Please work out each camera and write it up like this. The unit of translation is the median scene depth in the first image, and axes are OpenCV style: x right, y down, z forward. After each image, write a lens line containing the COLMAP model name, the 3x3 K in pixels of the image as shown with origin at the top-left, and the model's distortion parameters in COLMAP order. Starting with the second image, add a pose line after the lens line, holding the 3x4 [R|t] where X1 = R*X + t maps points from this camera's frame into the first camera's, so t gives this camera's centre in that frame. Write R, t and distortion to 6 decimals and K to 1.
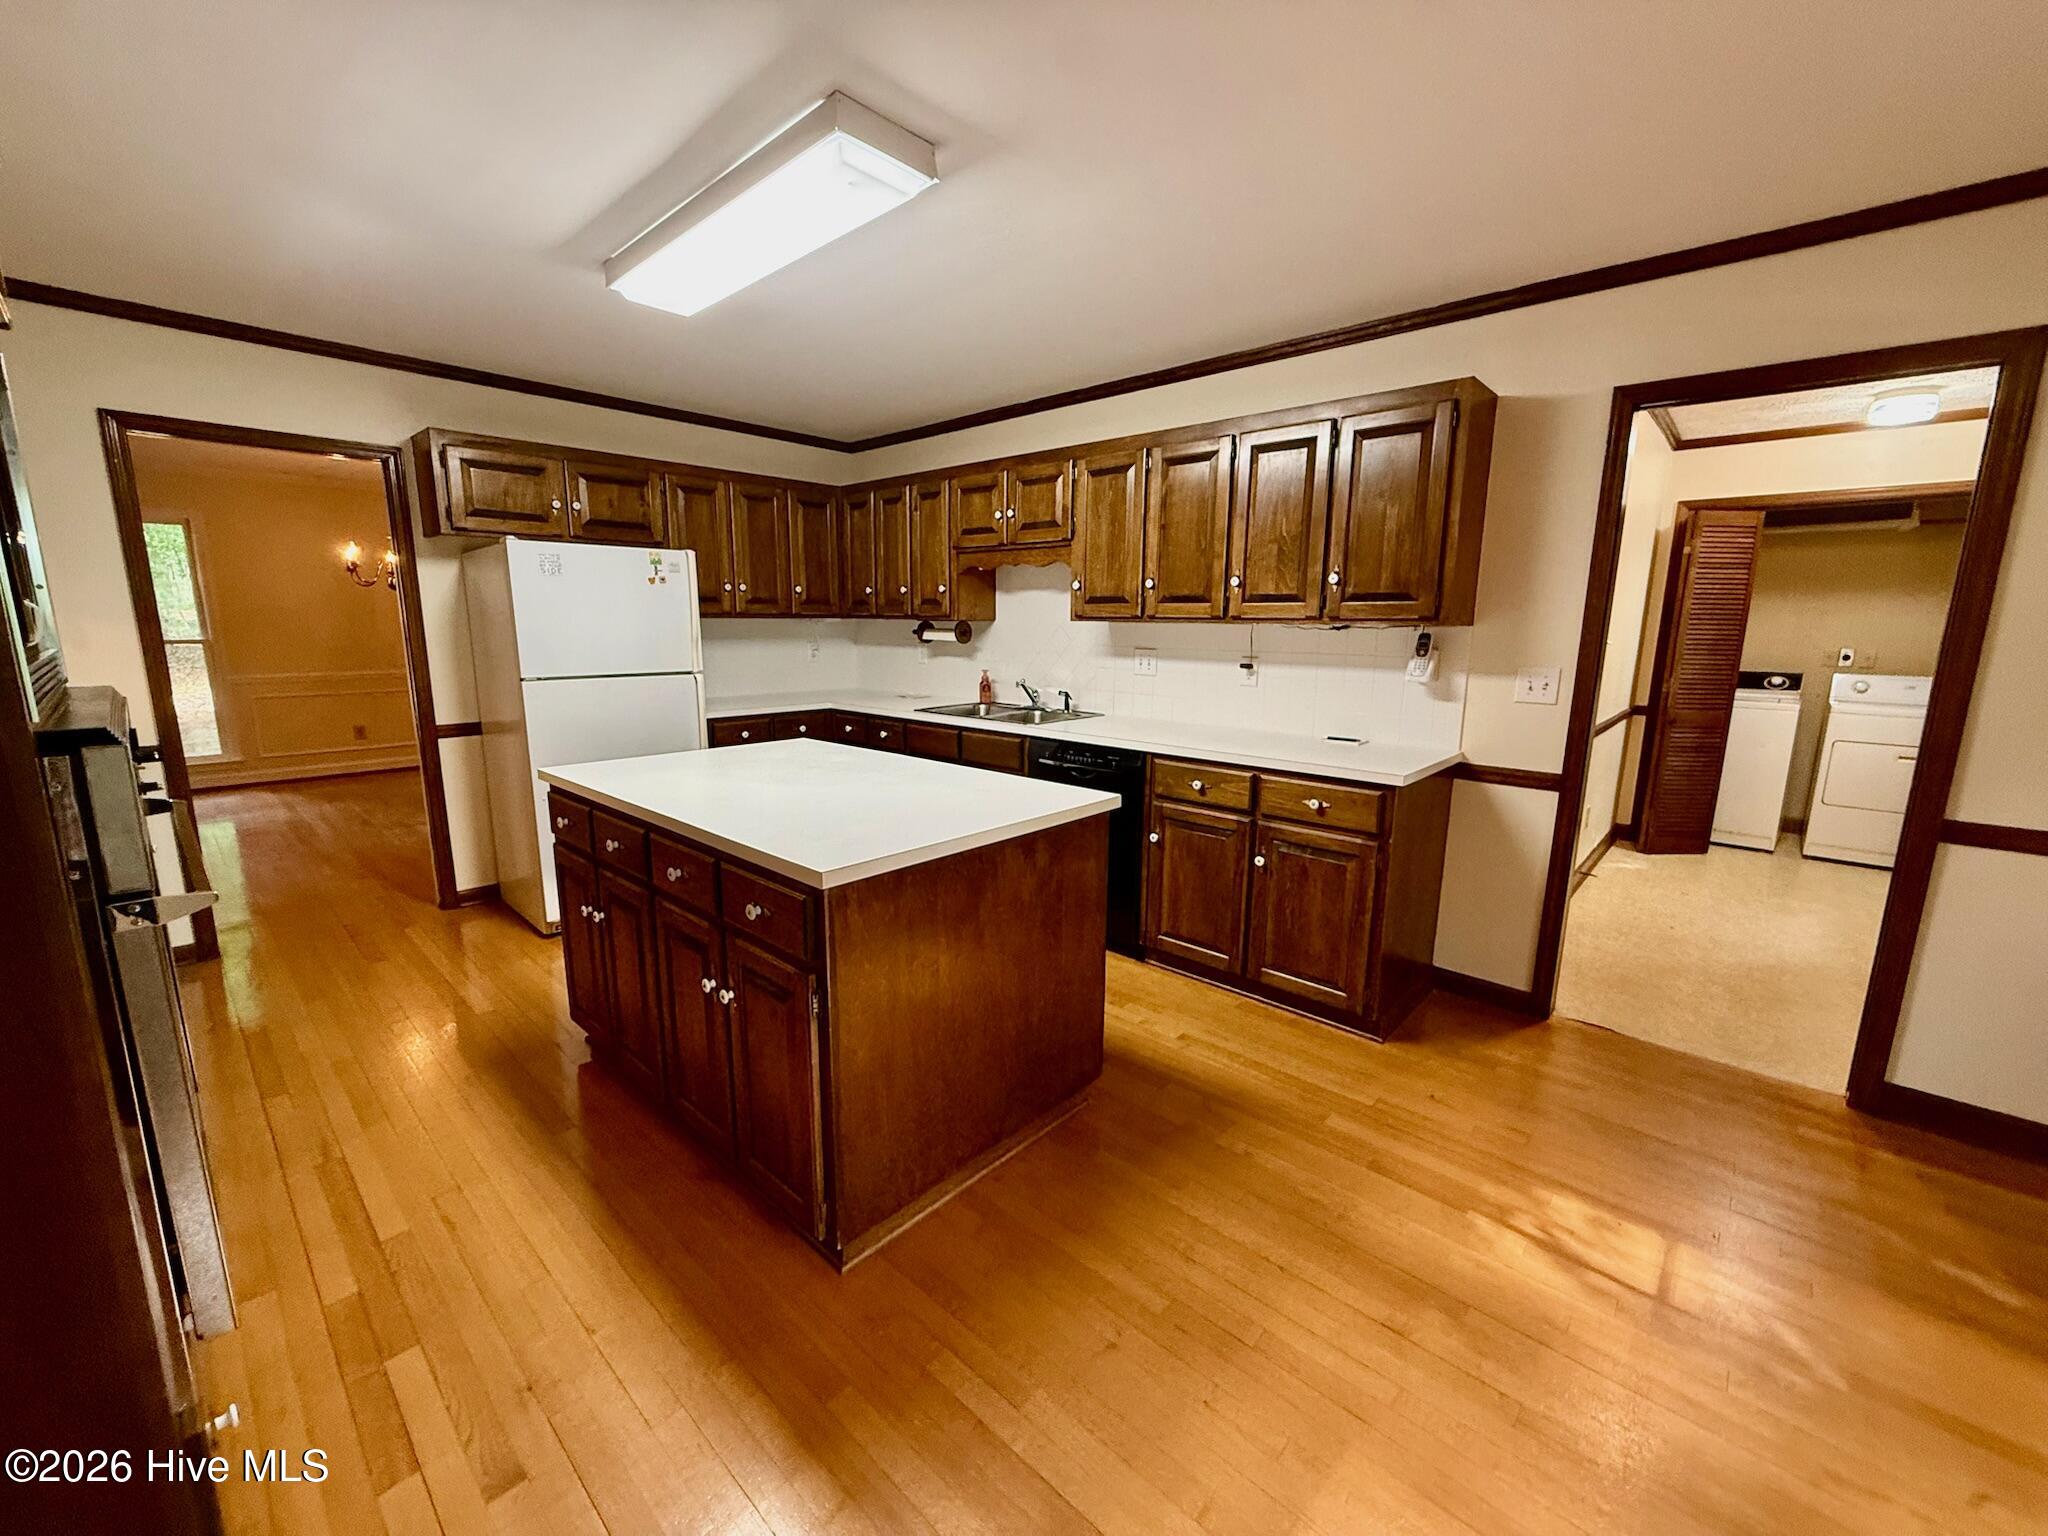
lens RADIAL K [[816.3, 0, 1065.8], [0, 816.3, 792.3], [0, 0, 1]] dist [-0.002043, -0.000008]
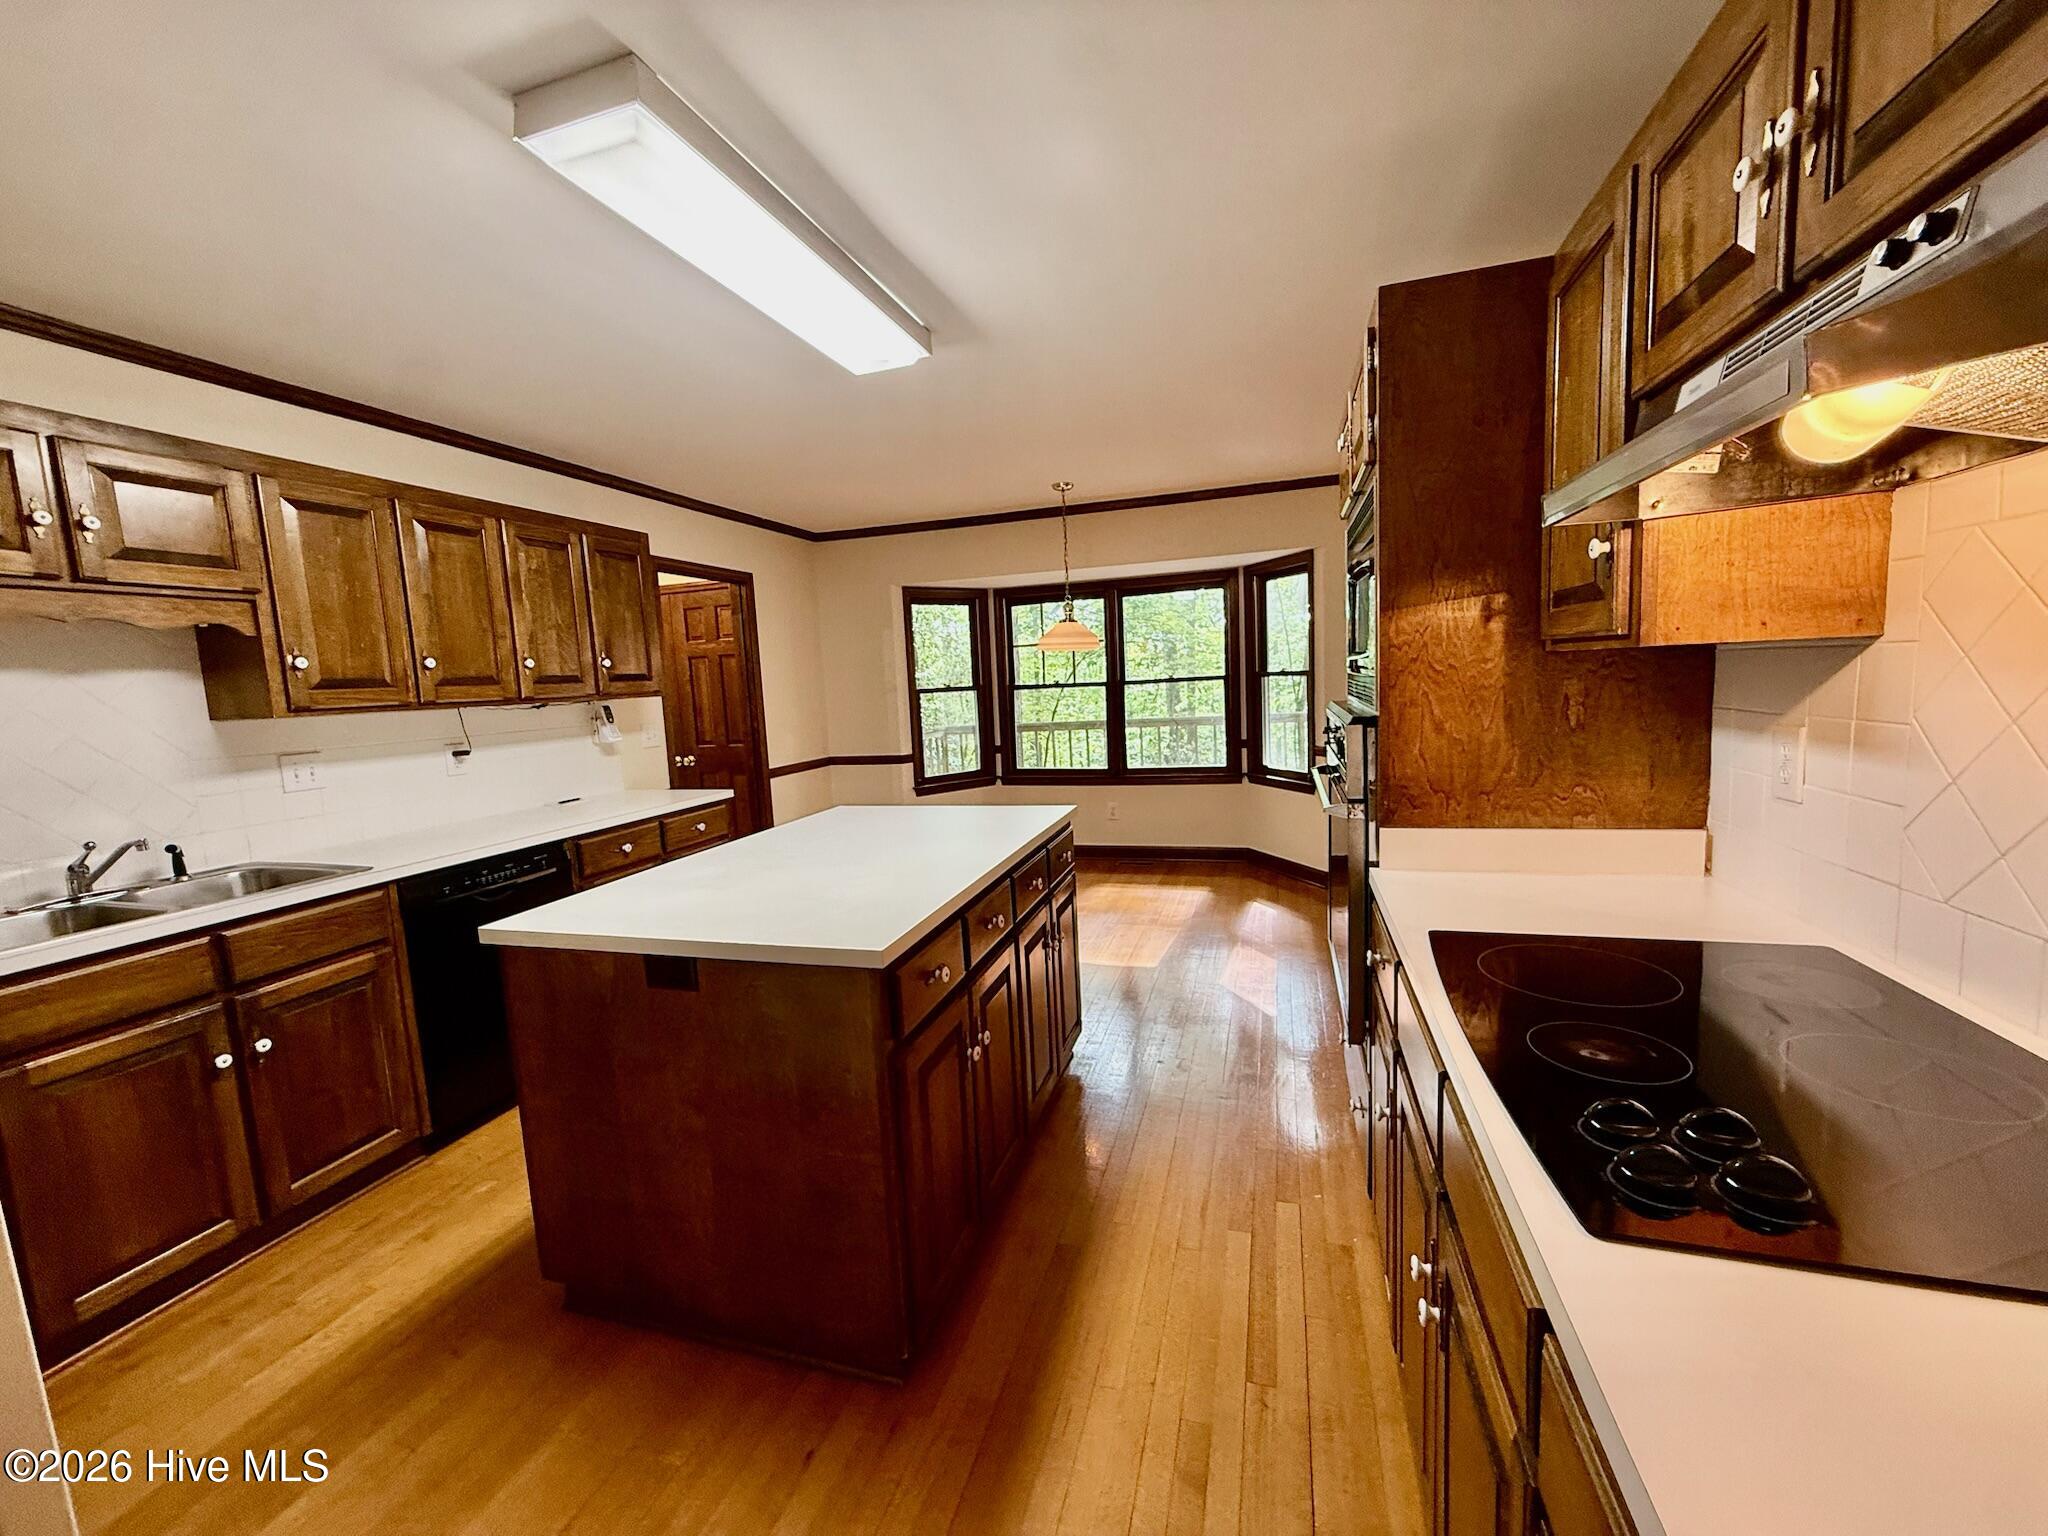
lens RADIAL K [[816.3, 0, 1026.0], [0, 816.3, 776.7], [0, 0, 1]] dist [-0.002043, -0.000008]
pose [[-0.419566, -0.099574, 0.902247, -0.876090], [0.233573, 0.948653, 0.213313, -0.177496], [-0.877159, 0.300239, -0.374765, 0.796062]]
